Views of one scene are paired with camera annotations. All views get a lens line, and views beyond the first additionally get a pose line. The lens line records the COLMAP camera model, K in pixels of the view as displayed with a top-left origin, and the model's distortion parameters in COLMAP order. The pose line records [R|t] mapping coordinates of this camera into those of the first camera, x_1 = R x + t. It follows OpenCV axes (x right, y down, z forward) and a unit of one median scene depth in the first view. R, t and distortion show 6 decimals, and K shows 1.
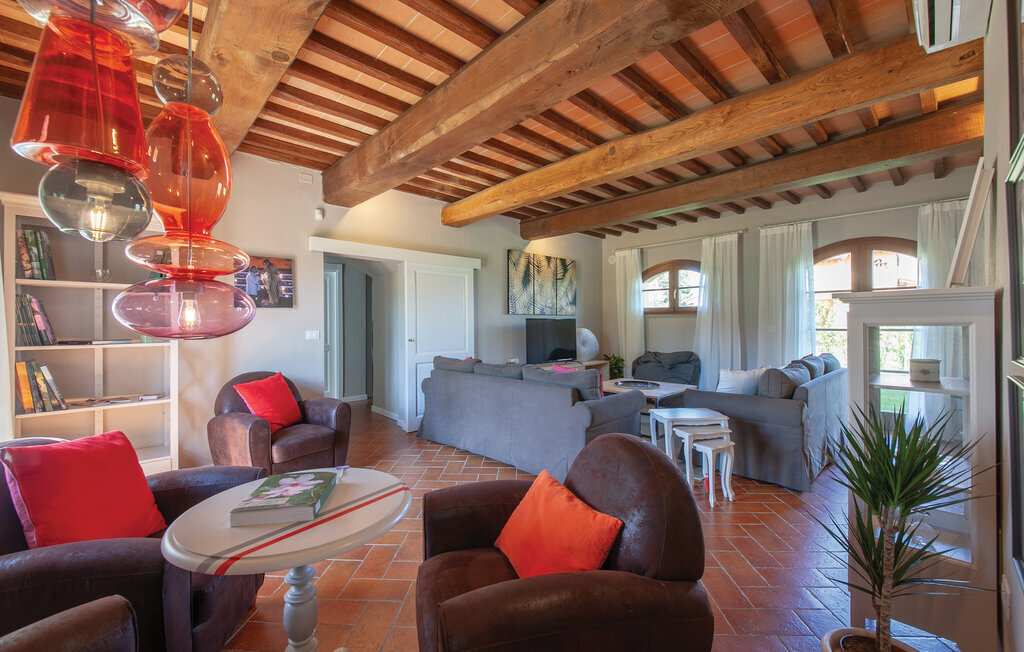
lens RADIAL K [[405.0, 0, 512.0], [0, 405.0, 326.0], [0, 0, 1]] dist [0.000654, 0.000011]
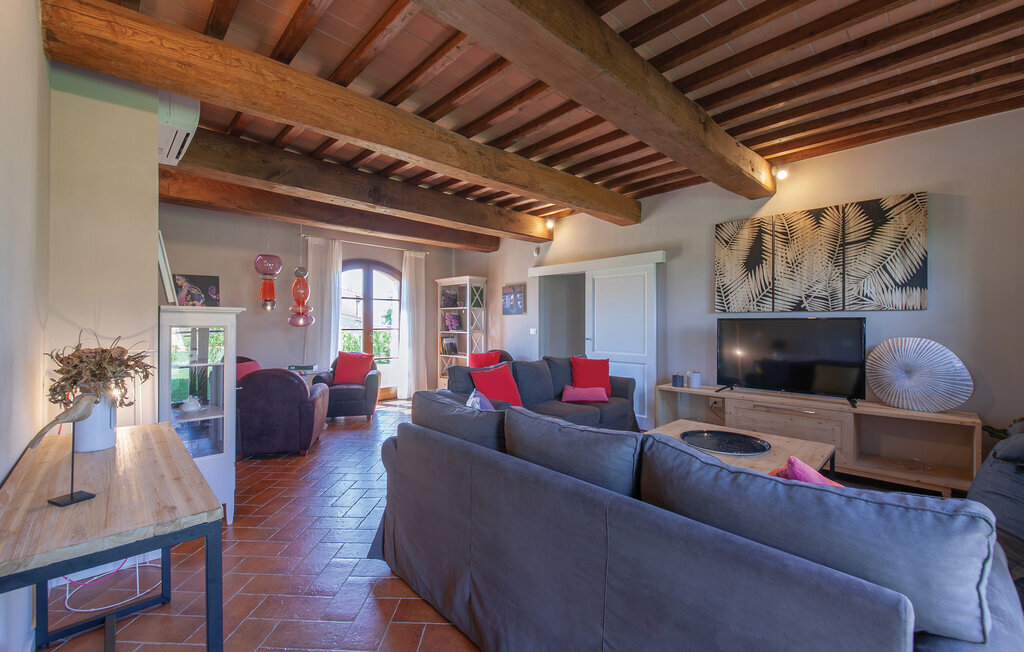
lens RADIAL K [[413.4, 0, 512.0], [0, 413.4, 326.0], [0, 0, 1]] dist [-0.000233, -0.000099]
pose [[0.010855, 0.008600, -0.999904, 0.700354], [-0.010907, 0.999905, 0.008482, -0.007286], [0.999882, 0.010814, 0.010948, 0.589408]]
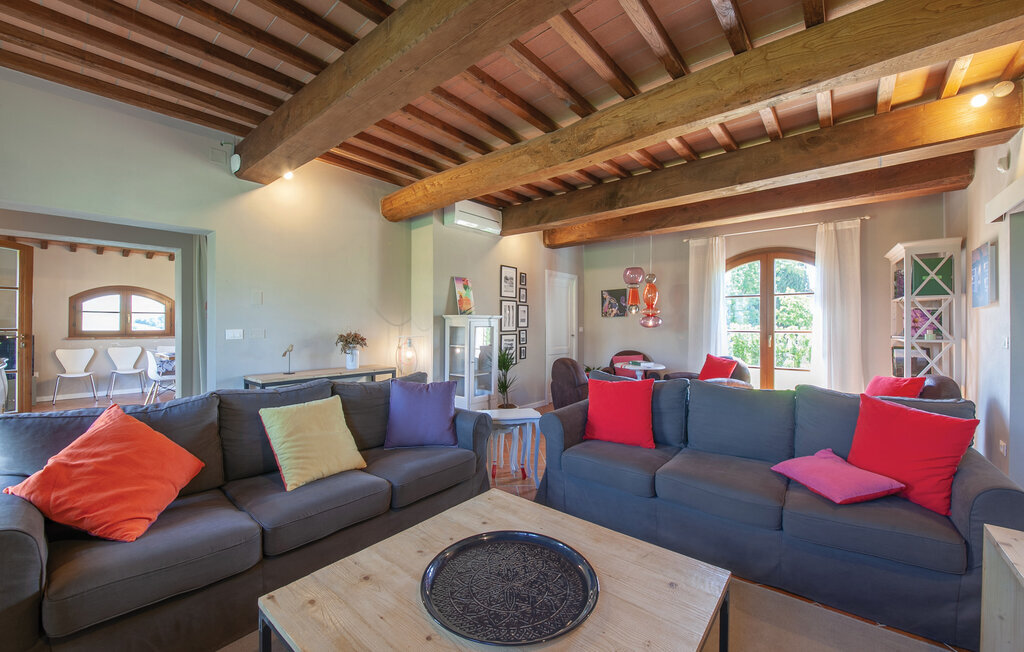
lens RADIAL K [[405.0, 0, 512.0], [0, 405.0, 326.0], [0, 0, 1]] dist [0.000654, 0.000011]
pose [[-0.993840, 0.001655, -0.110808, 0.268826], [0.000197, 0.999913, 0.013168, -0.009906], [0.110820, 0.013065, -0.993755, 1.033166]]
